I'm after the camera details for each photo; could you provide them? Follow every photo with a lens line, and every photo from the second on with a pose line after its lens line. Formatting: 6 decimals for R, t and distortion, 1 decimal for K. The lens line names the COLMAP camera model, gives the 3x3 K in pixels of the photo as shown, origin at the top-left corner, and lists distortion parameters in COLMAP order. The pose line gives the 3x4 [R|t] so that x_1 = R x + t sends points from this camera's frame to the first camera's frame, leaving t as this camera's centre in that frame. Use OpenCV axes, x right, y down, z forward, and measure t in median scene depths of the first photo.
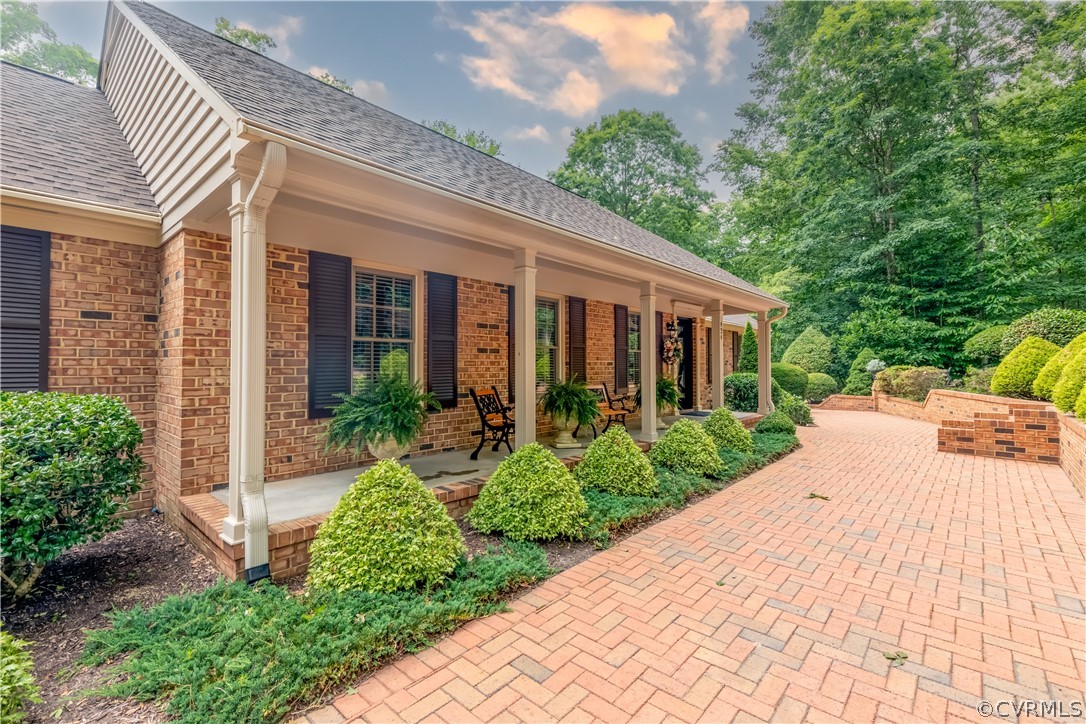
lens RADIAL K [[475.8, 0, 541.9], [0, 475.8, 358.5], [0, 0, 1]] dist [0.013856, 0.000200]
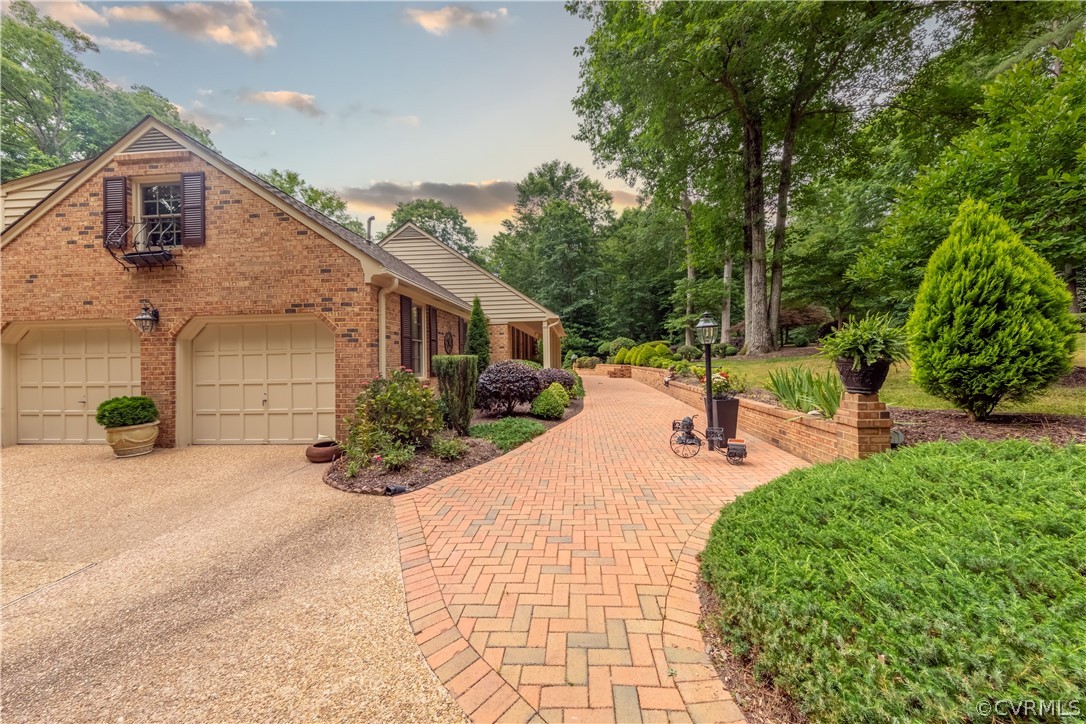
lens RADIAL K [[374.4, 0, 546.0], [0, 374.4, 360.1], [0, 0, 1]] dist [0.005672, -0.000336]
pose [[0.789880, -0.011896, 0.613146, -0.602196], [0.006546, 0.999918, 0.010968, 0.008383], [-0.613227, -0.004650, 0.789893, -0.445402]]
